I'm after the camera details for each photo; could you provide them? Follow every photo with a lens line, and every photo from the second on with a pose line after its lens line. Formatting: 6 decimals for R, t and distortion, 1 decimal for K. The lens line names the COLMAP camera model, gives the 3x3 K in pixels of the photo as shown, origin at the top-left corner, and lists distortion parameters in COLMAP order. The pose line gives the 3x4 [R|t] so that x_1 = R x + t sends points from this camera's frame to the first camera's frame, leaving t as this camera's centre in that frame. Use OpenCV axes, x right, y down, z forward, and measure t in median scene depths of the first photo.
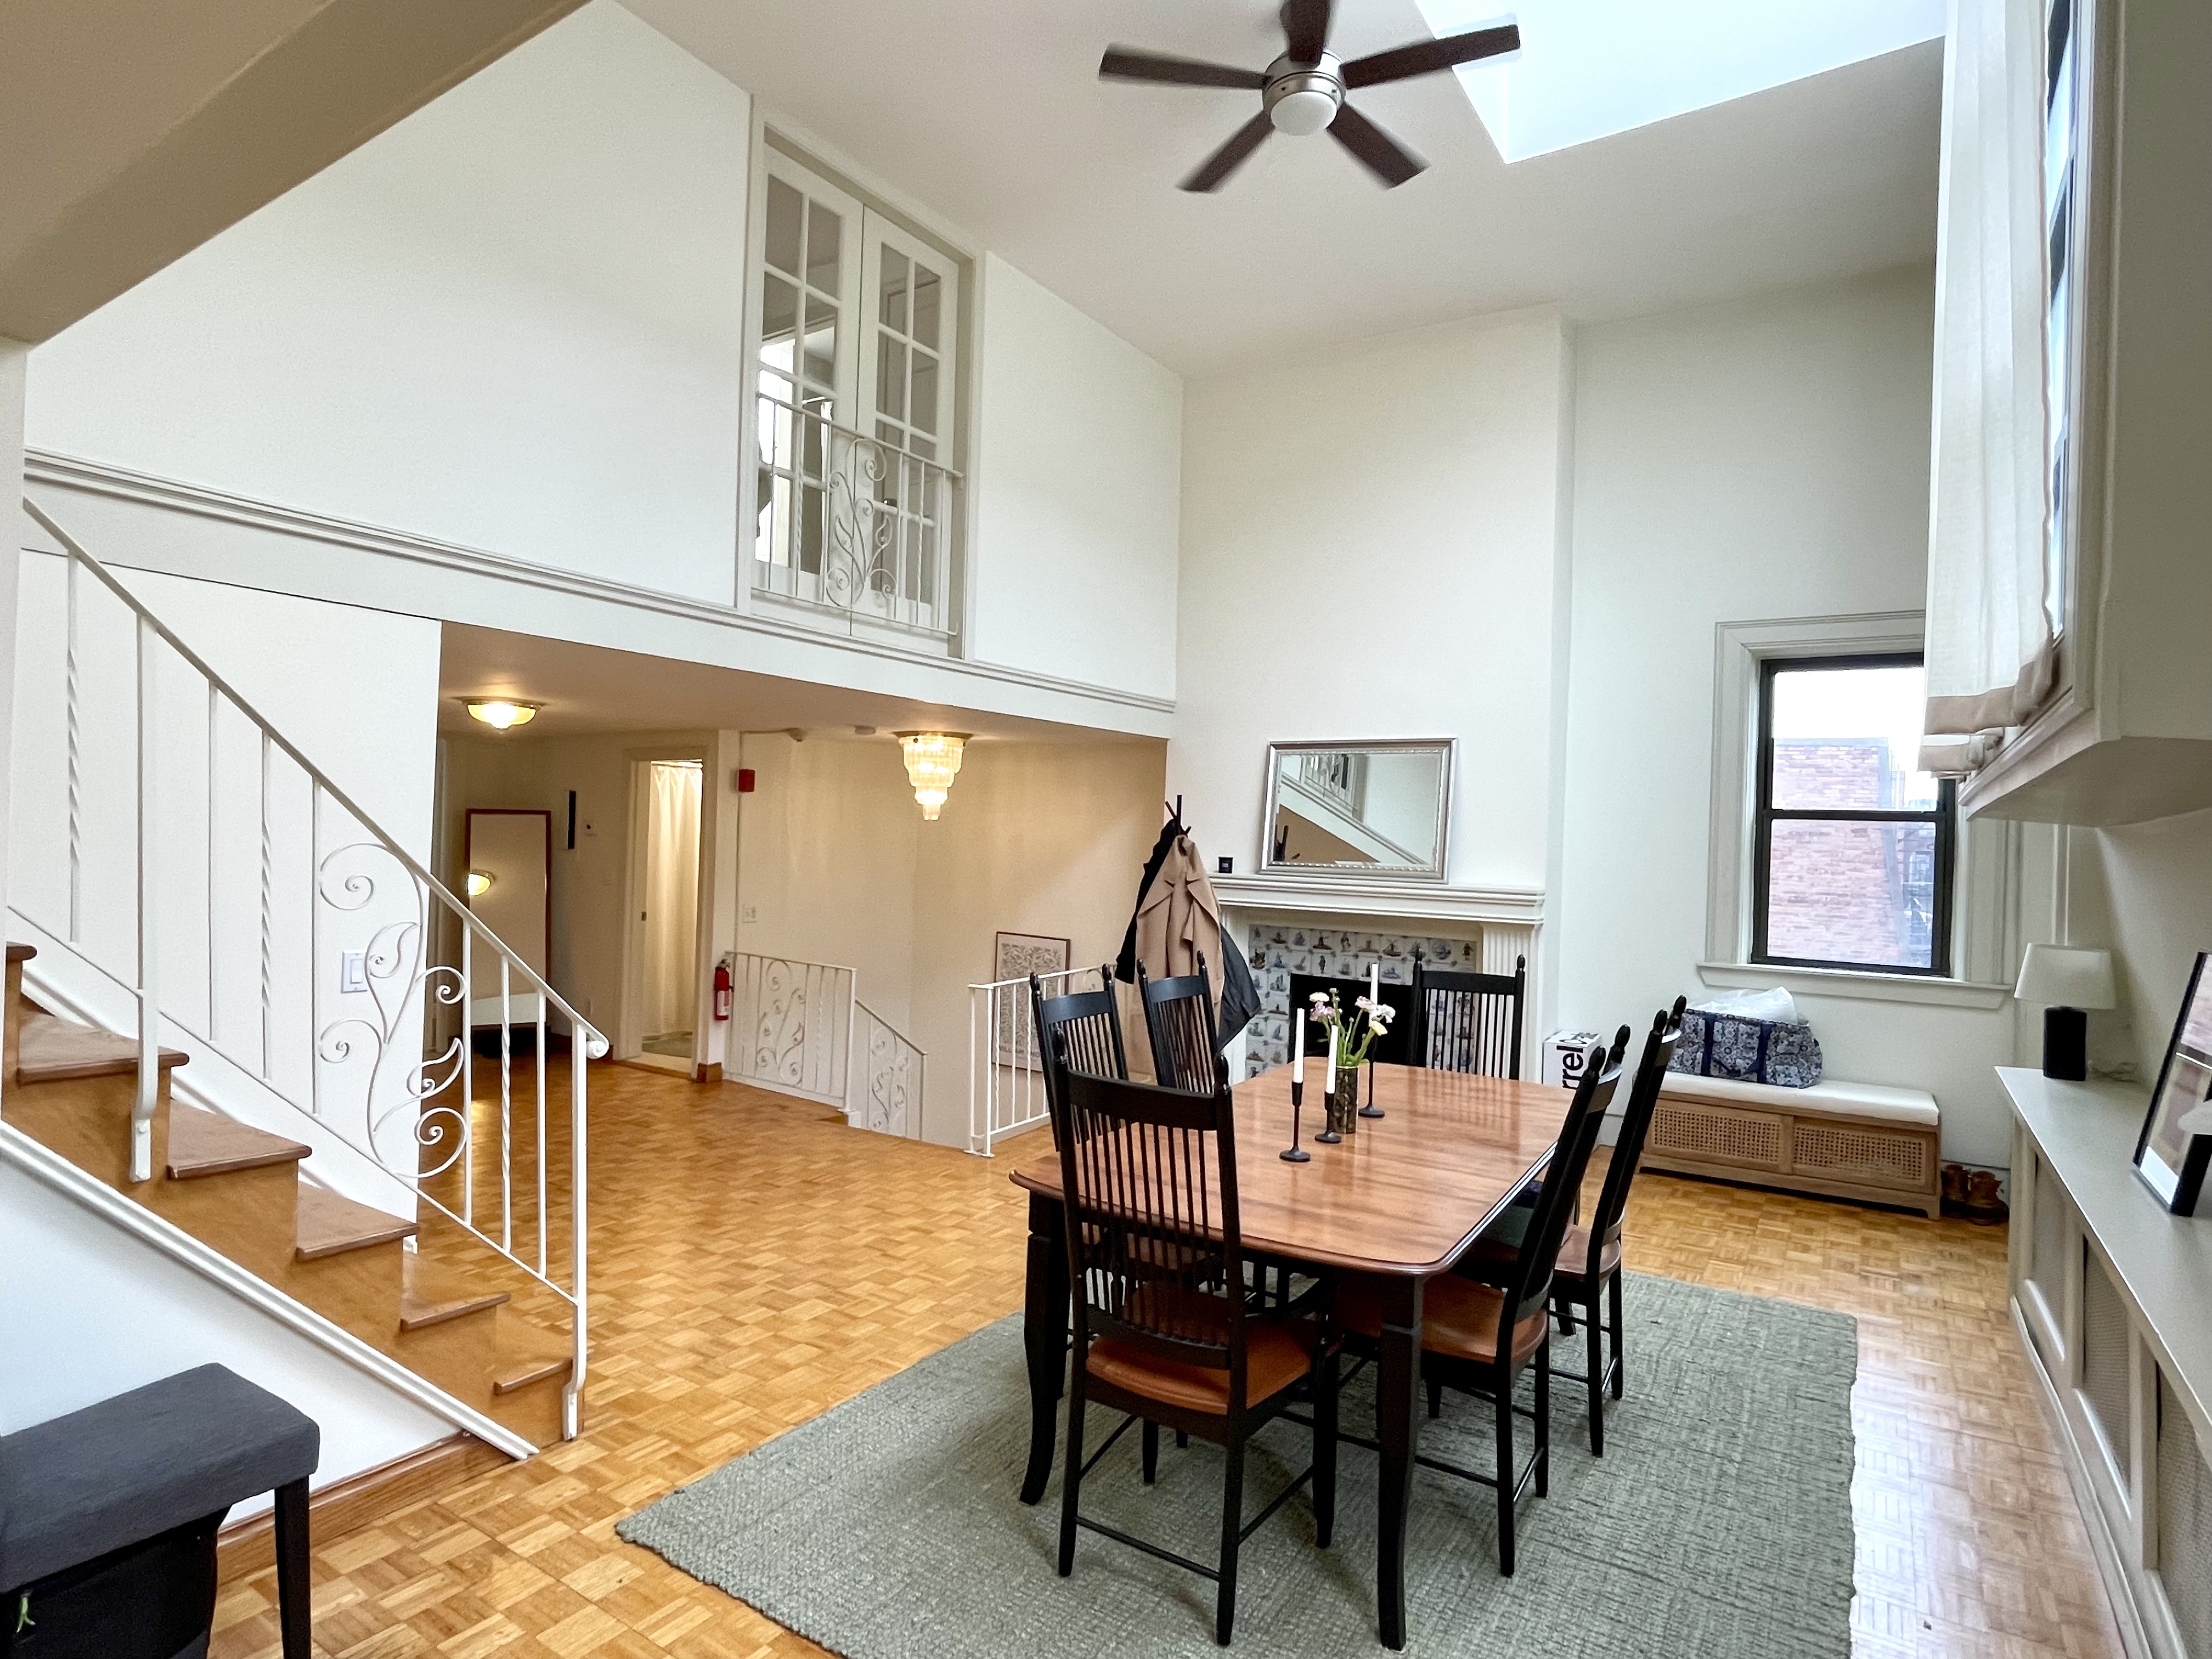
lens RADIAL K [[1171.6, 0, 1101.7], [0, 1171.6, 833.0], [0, 0, 1]] dist [-0.016202, 0.007608]
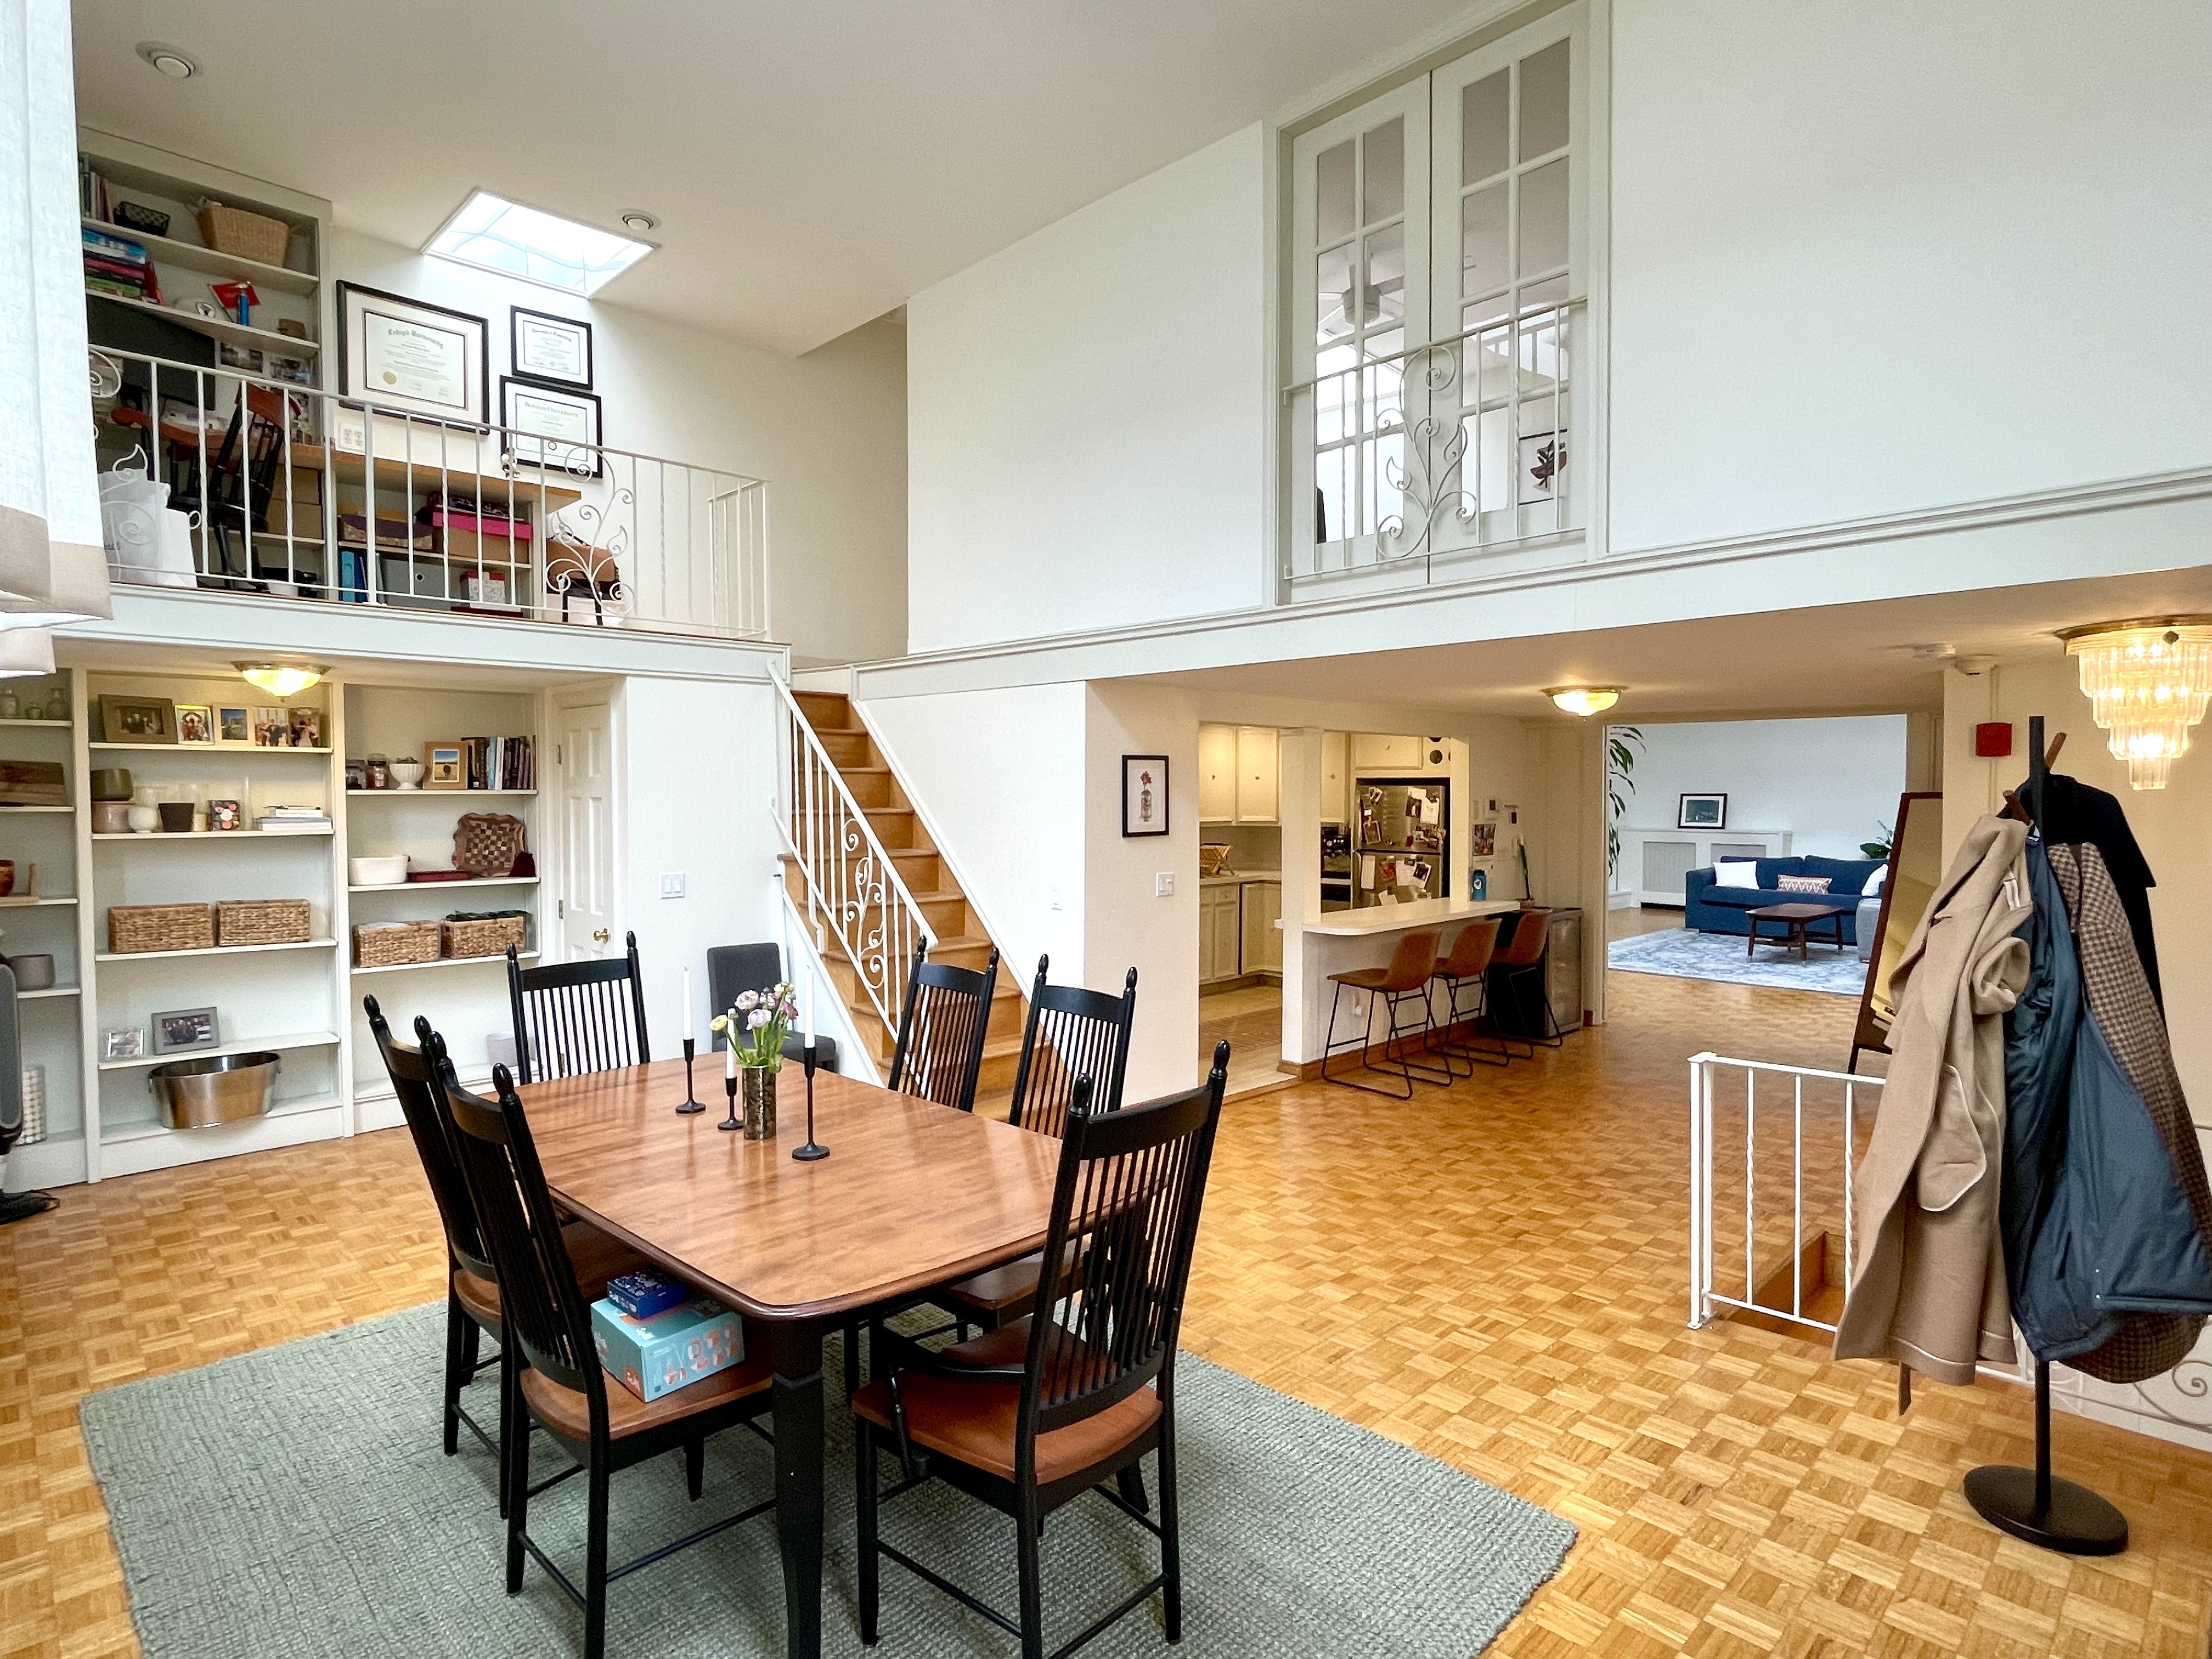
lens RADIAL K [[1171.6, 0, 1087.1], [0, 1171.6, 833.3], [0, 0, 1]] dist [-0.016202, 0.007608]
pose [[-0.227682, 0.004929, -0.973723, 0.599824], [-0.001849, 0.999983, 0.005494, 0.008238], [0.973734, 0.003051, -0.227669, 0.841892]]
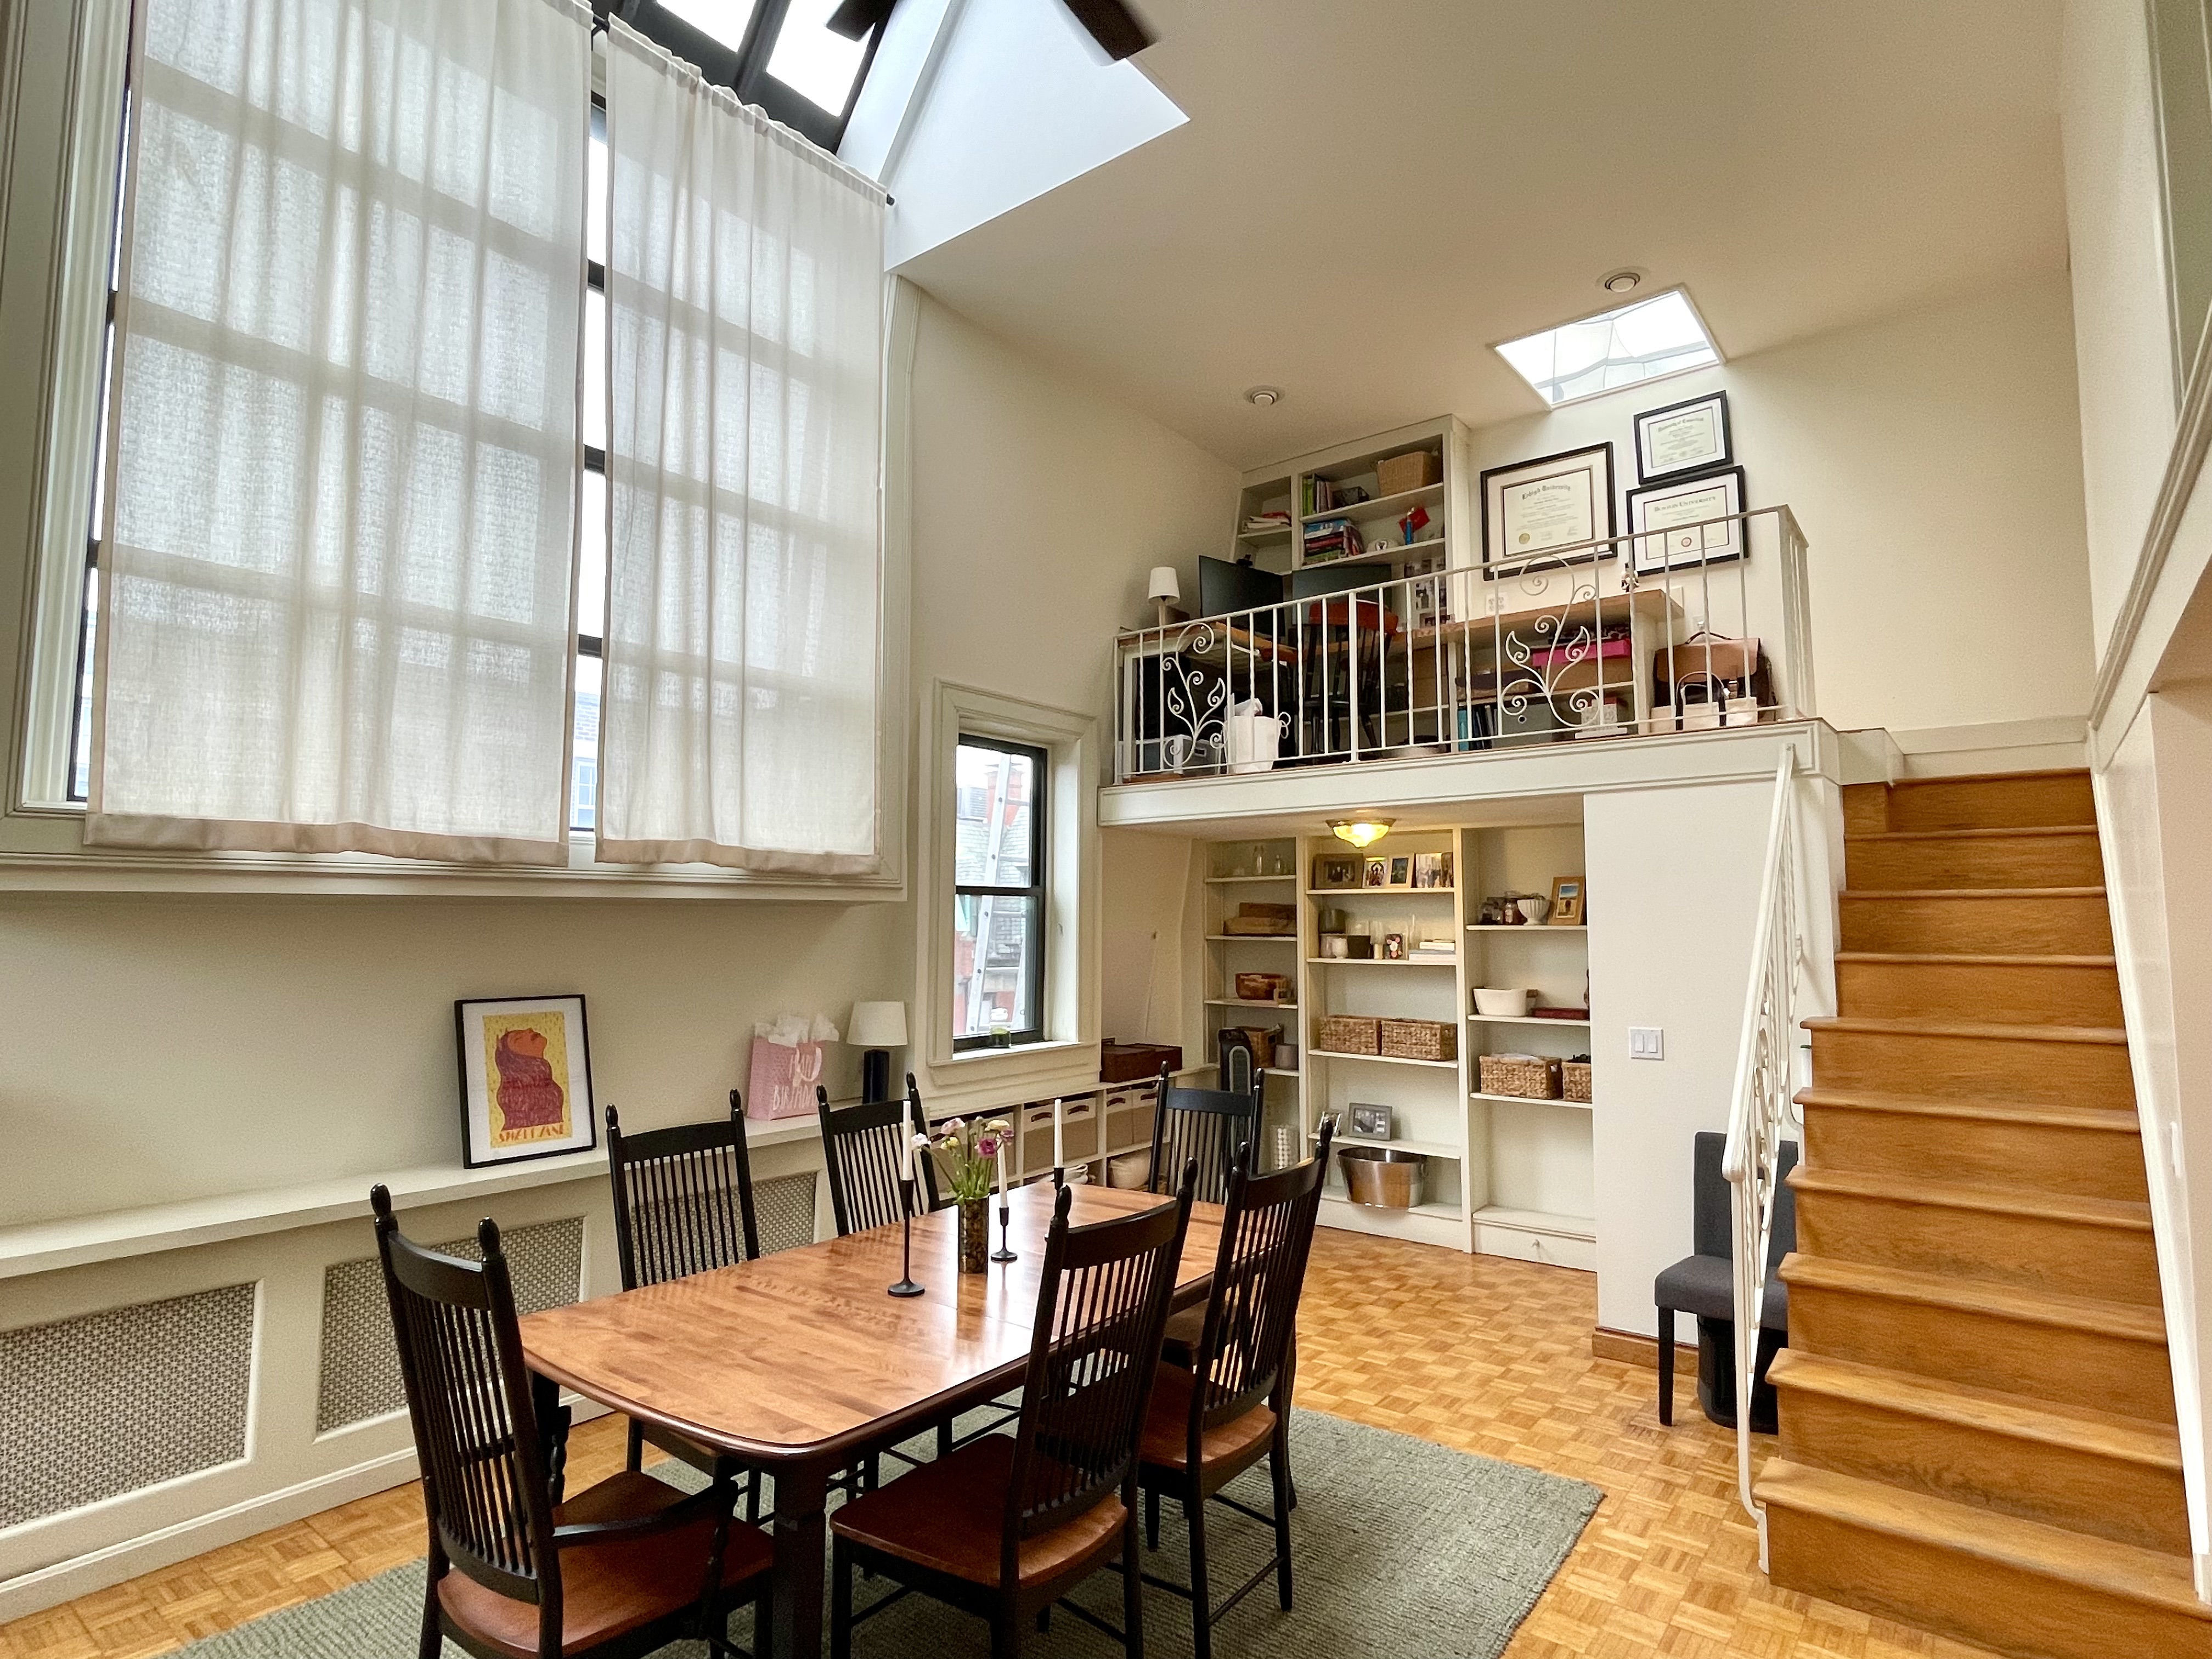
lens RADIAL K [[1171.6, 0, 1101.7], [0, 1171.6, 832.6], [0, 0, 1]] dist [-0.016202, 0.007608]
pose [[-0.995880, -0.025045, 0.087159, 0.025843], [-0.032193, 0.996145, -0.081600, -0.008259], [-0.084779, -0.084070, -0.992847, 1.112357]]
